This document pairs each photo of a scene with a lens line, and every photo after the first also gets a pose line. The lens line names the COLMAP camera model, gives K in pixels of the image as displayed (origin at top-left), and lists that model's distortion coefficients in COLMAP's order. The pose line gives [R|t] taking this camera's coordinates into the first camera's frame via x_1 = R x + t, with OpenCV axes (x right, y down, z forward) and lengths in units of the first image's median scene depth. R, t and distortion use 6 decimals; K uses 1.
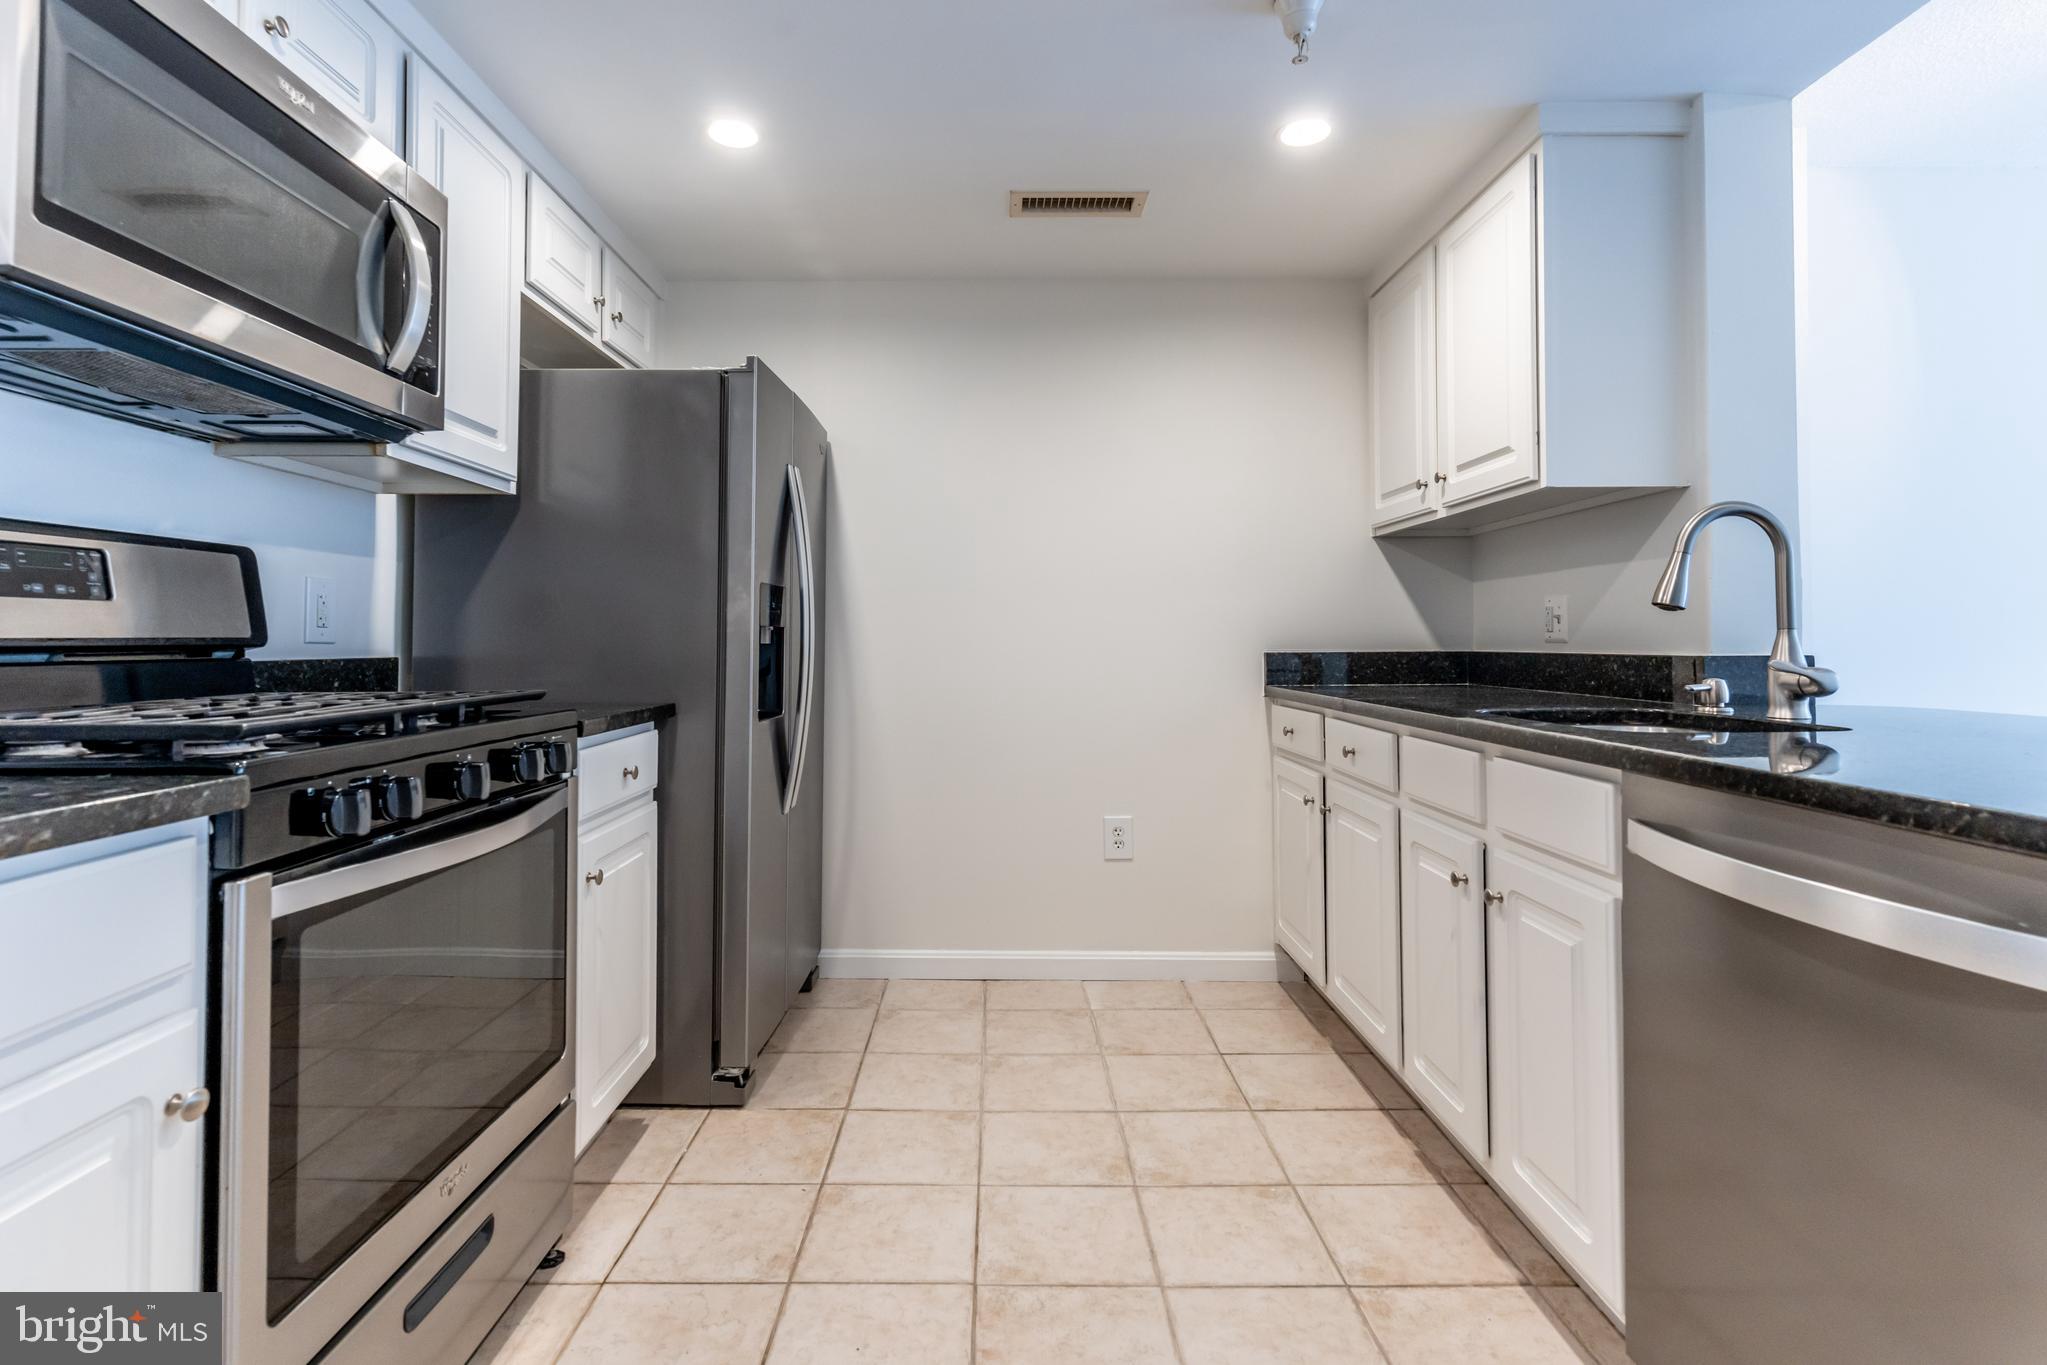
lens RADIAL K [[980.3, 0, 995.7], [0, 980.3, 625.6], [0, 0, 1]] dist [-0.006126, 0.003794]
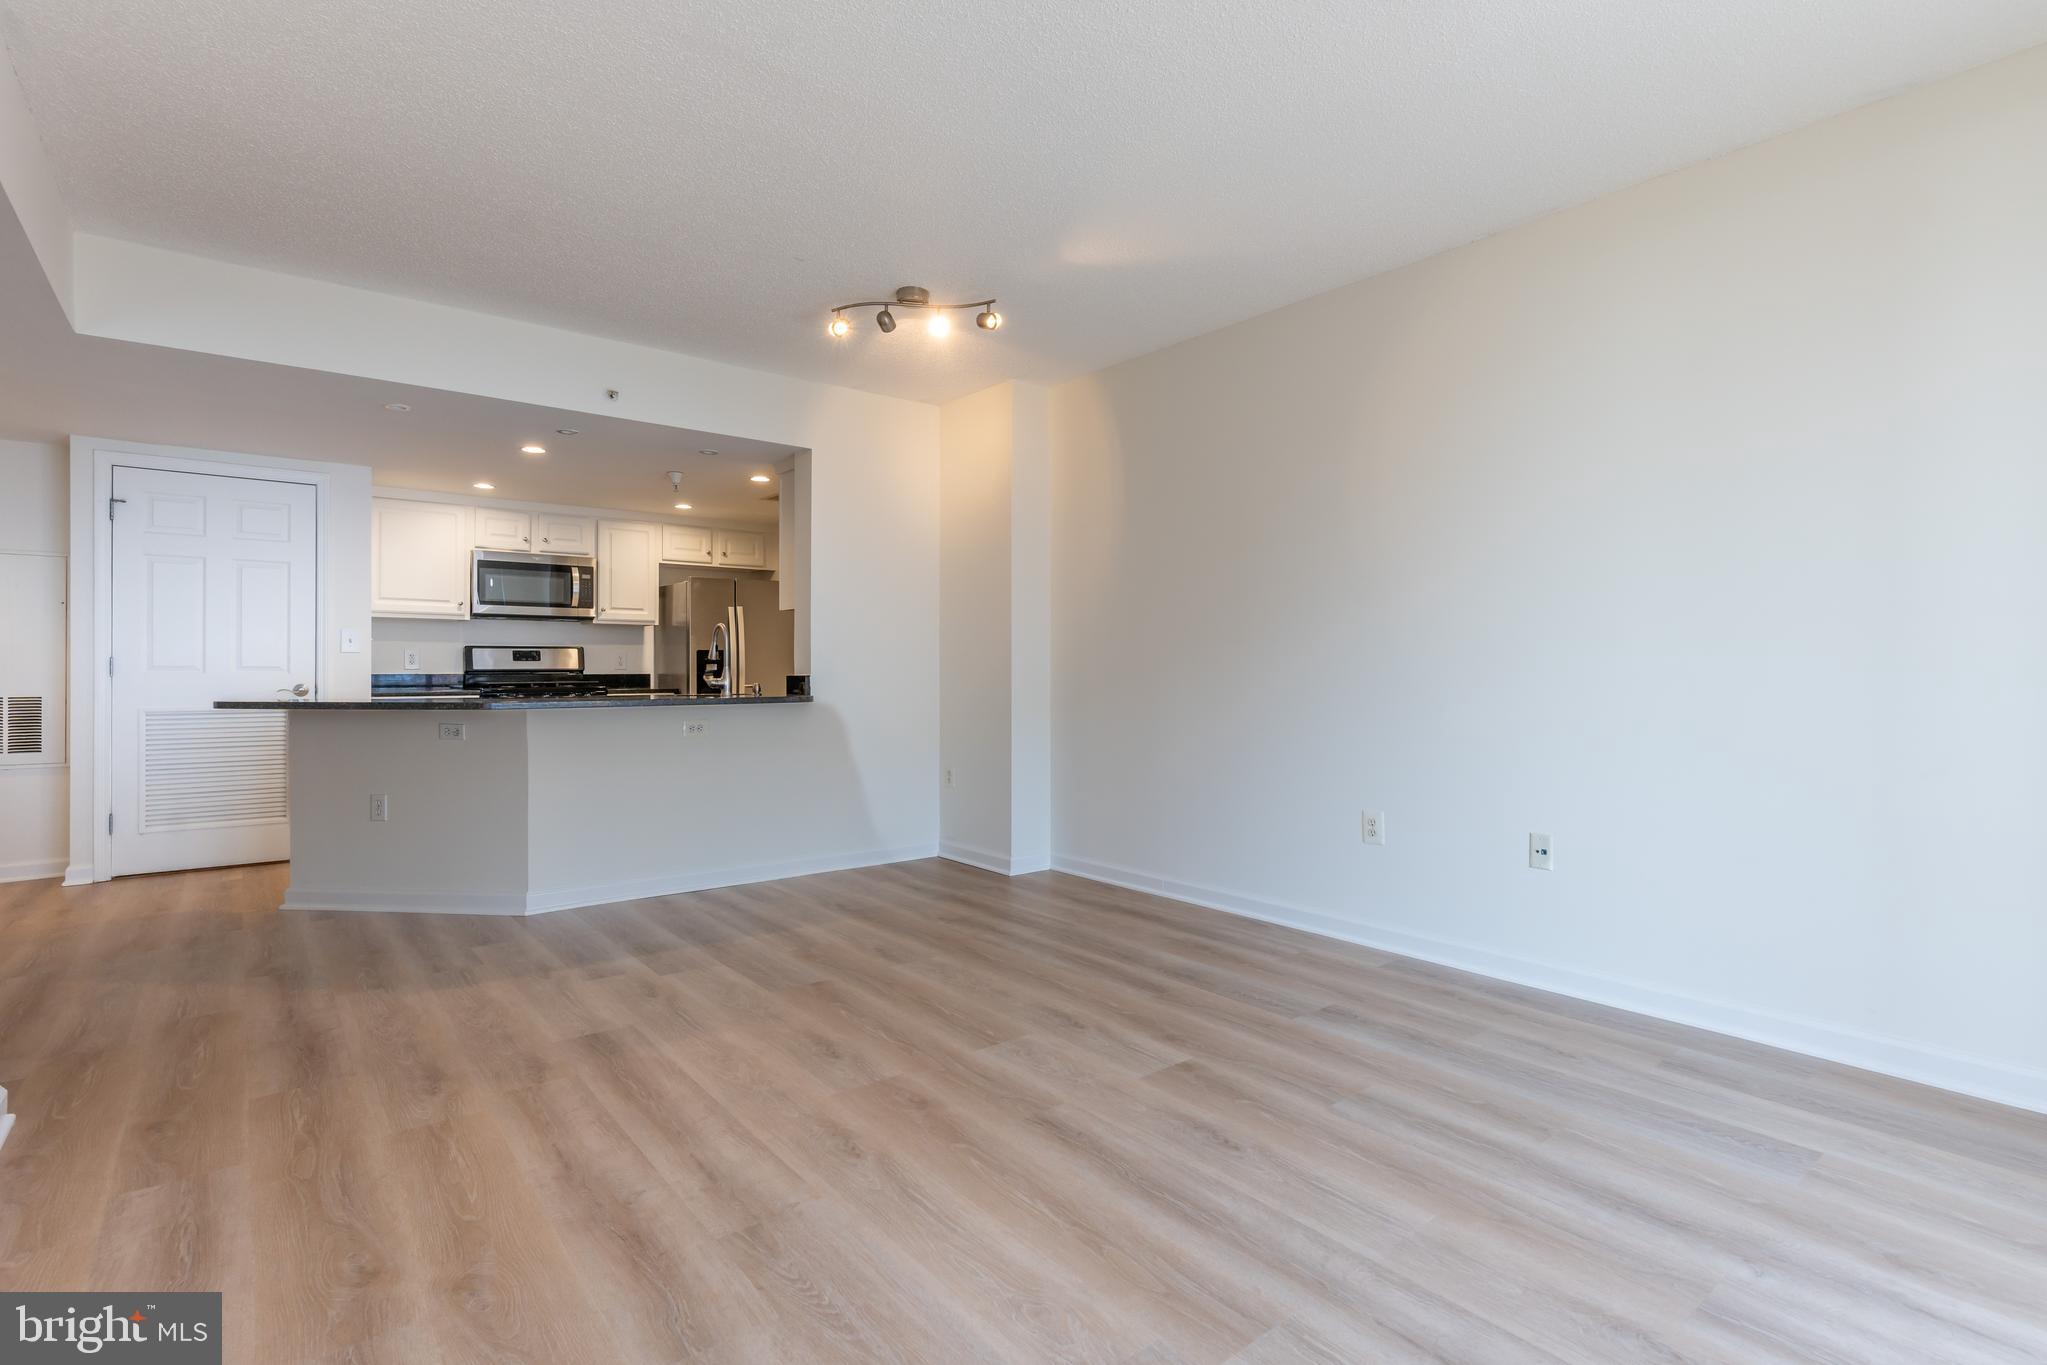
lens RADIAL K [[980.3, 0, 1035.8], [0, 980.3, 679.7], [0, 0, 1]] dist [-0.006126, 0.003794]
pose [[0.639406, 0.011021, -0.768790, 2.912857], [0.012065, 0.999630, 0.024365, -0.014057], [0.768775, -0.024855, 0.639037, -0.147541]]
